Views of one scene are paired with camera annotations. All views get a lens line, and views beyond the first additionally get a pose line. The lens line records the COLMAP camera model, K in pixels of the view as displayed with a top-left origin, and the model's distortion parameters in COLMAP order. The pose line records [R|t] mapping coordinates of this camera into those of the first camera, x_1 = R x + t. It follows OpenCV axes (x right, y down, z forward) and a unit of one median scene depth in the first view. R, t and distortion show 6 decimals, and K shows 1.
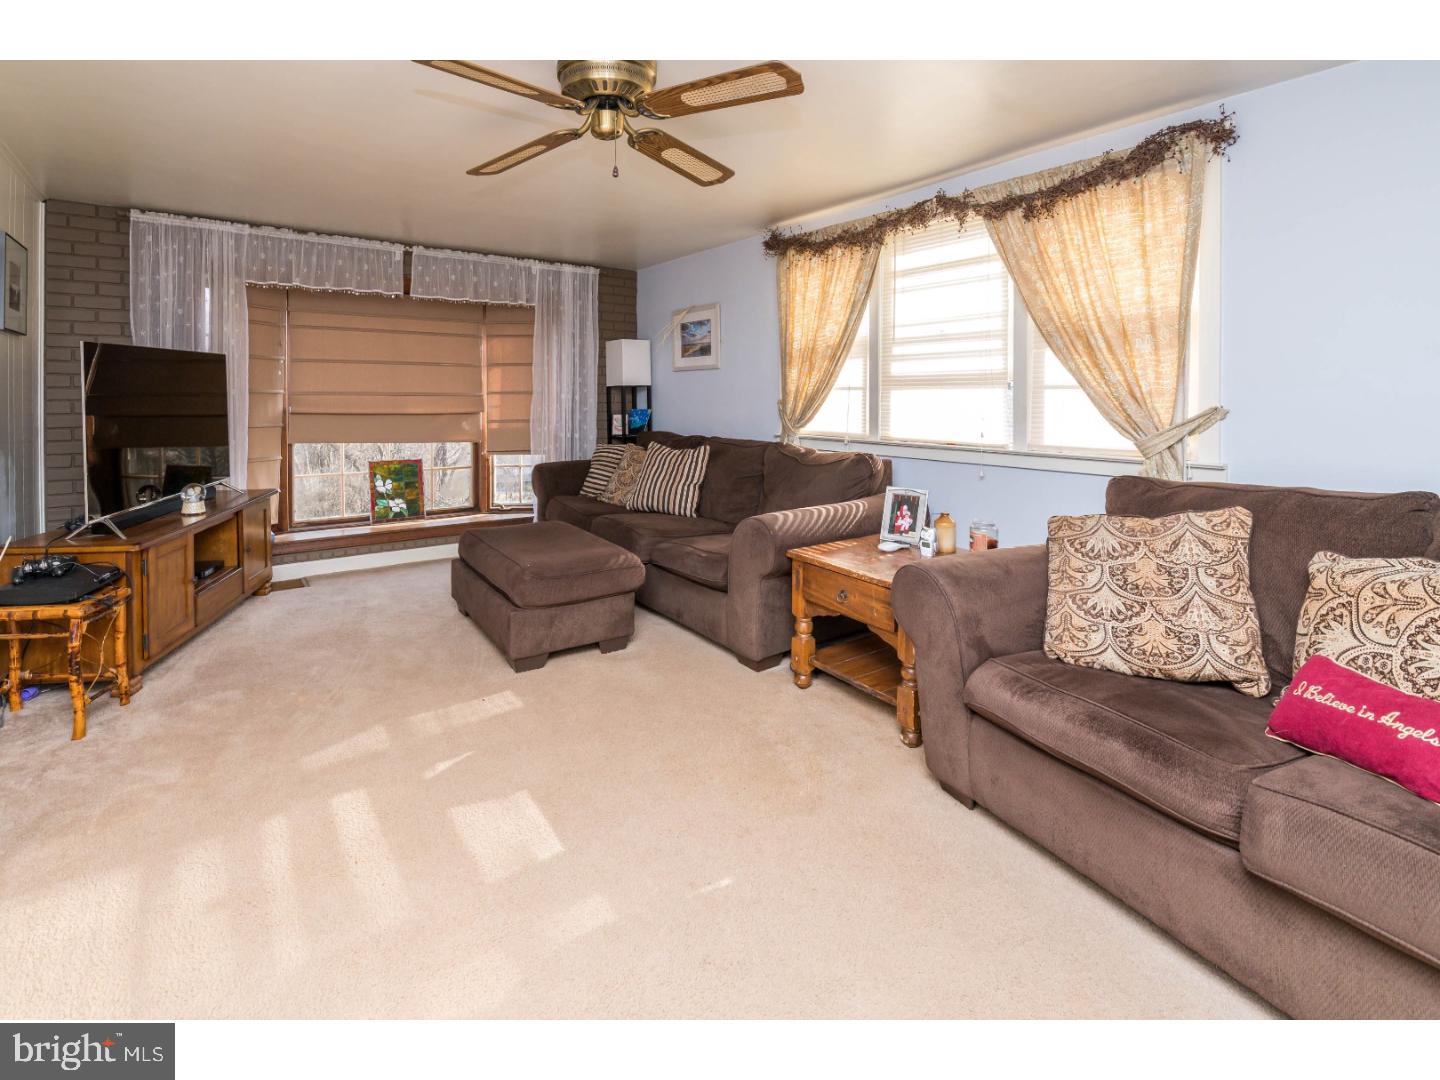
lens RADIAL K [[674.3, 0, 693.4], [0, 674.3, 421.9], [0, 0, 1]] dist [-0.001247, -0.005367]
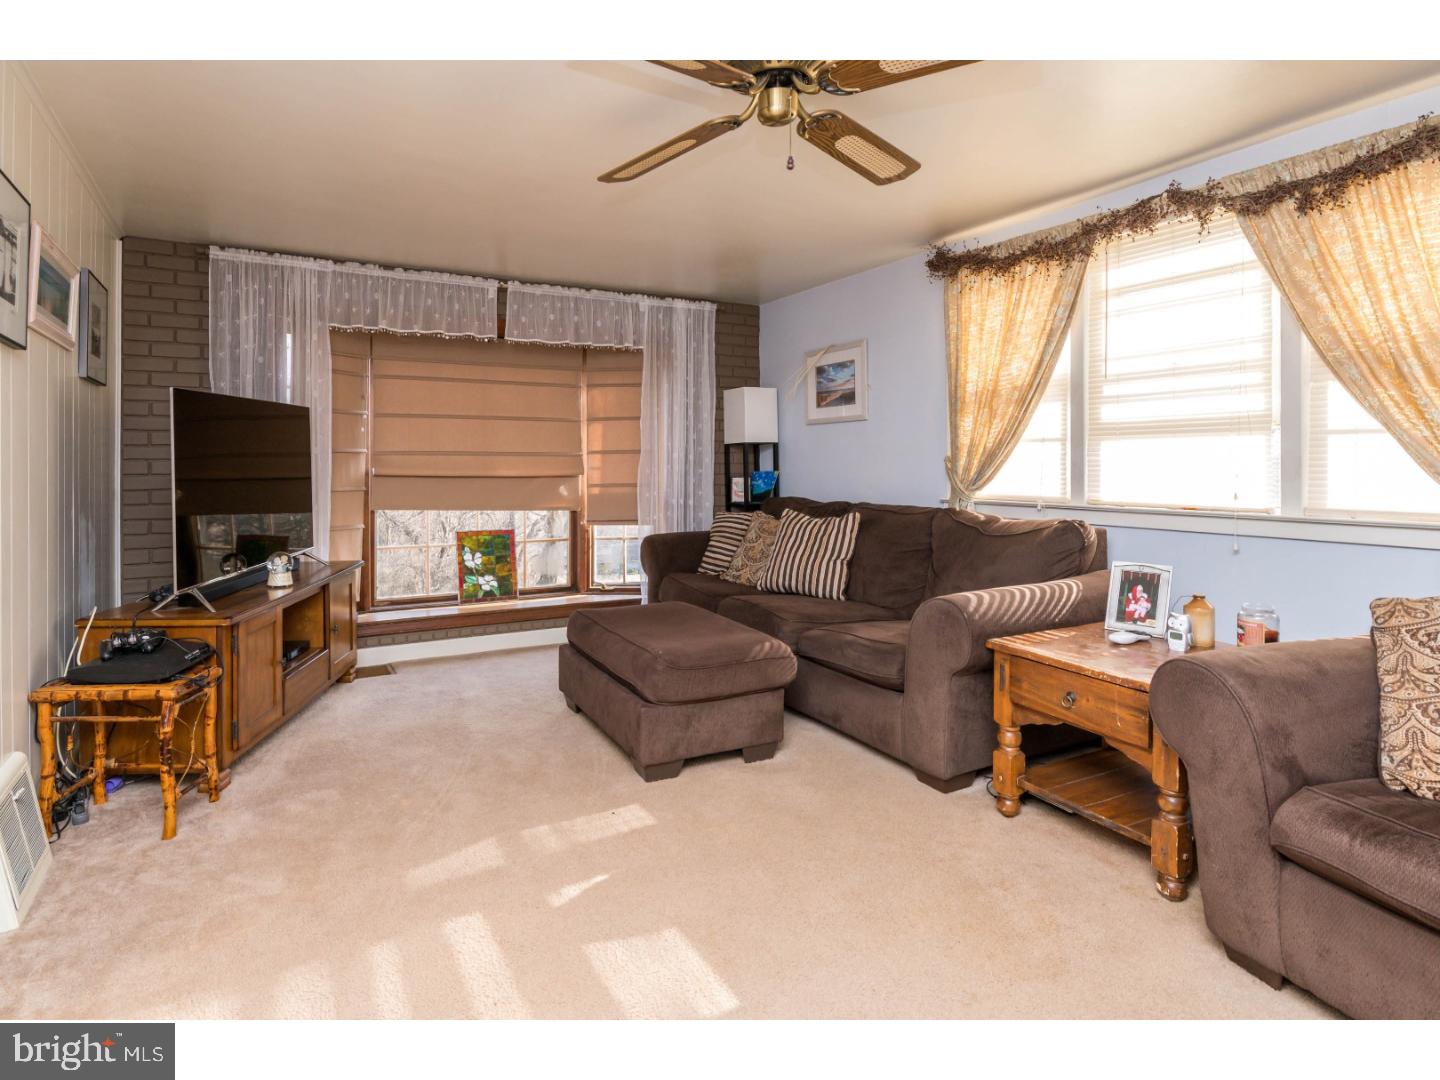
lens RADIAL K [[795.0, 0, 700.7], [0, 795.0, 486.2], [0, 0, 1]] dist [0.002528, -0.001729]
pose [[0.993292, -0.002673, -0.115604, -0.062036], [0.001409, 0.999938, -0.011012, 0.014609], [0.115626, 0.010776, 0.993234, 0.024056]]
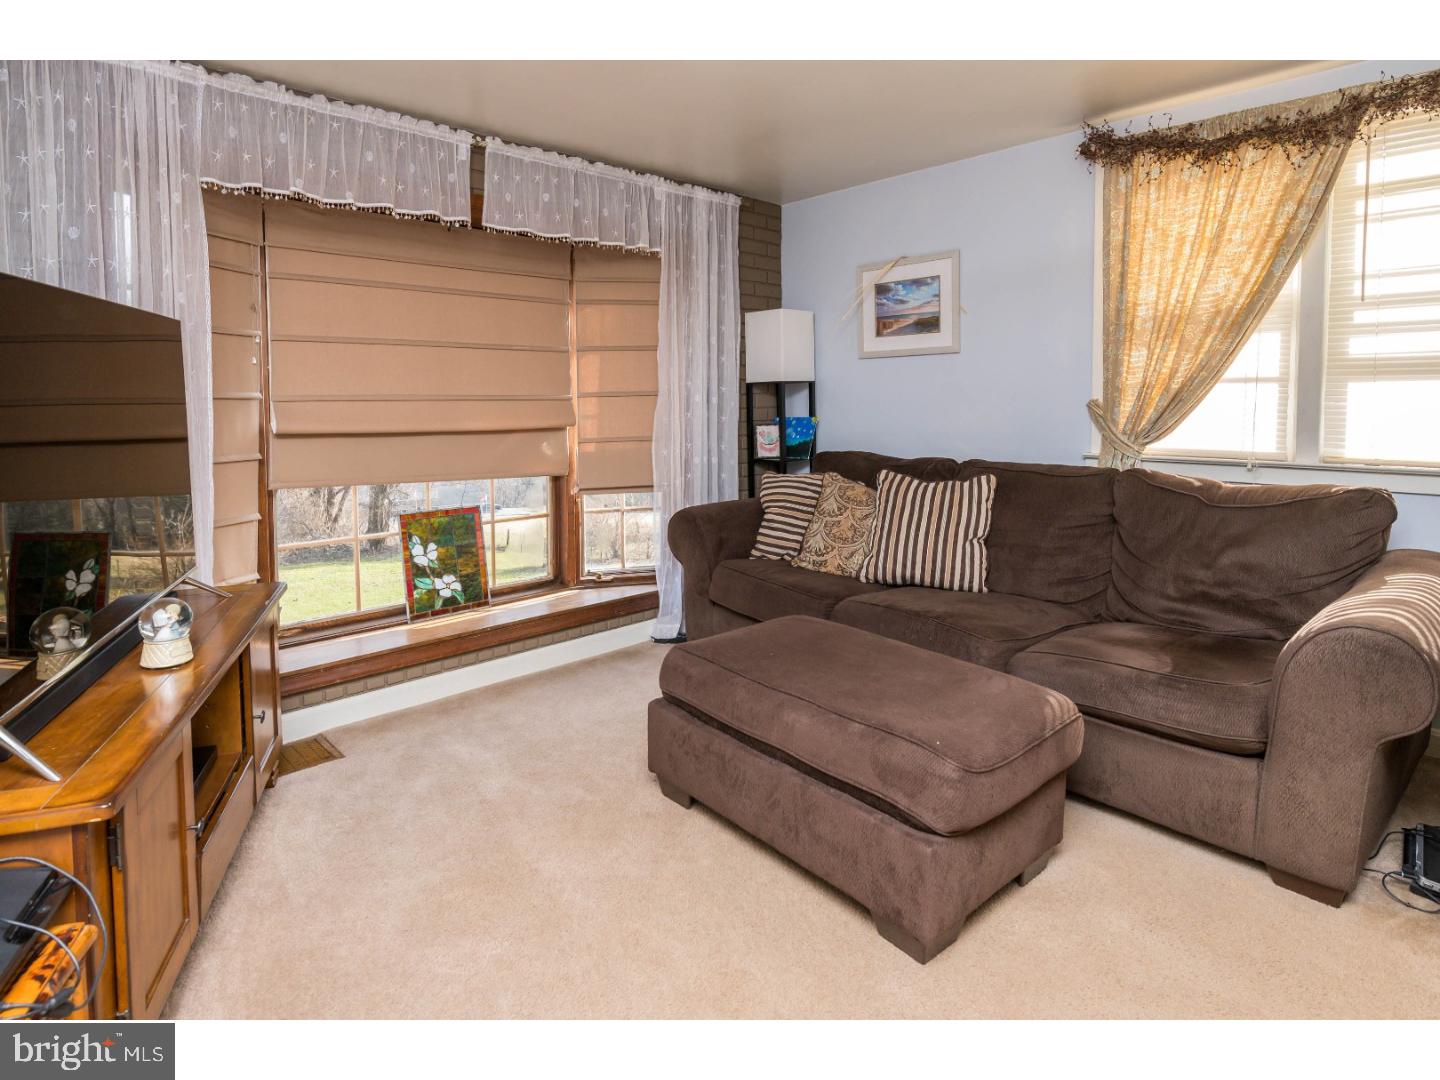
lens RADIAL K [[792.4, 0, 719.3], [0, 792.4, 455.3], [0, 0, 1]] dist [-0.004301, -0.001638]
pose [[0.991331, -0.020517, 0.129773, -0.357553], [0.016183, 0.999278, 0.034363, -0.013740], [-0.130384, -0.031965, 0.990948, 0.347216]]
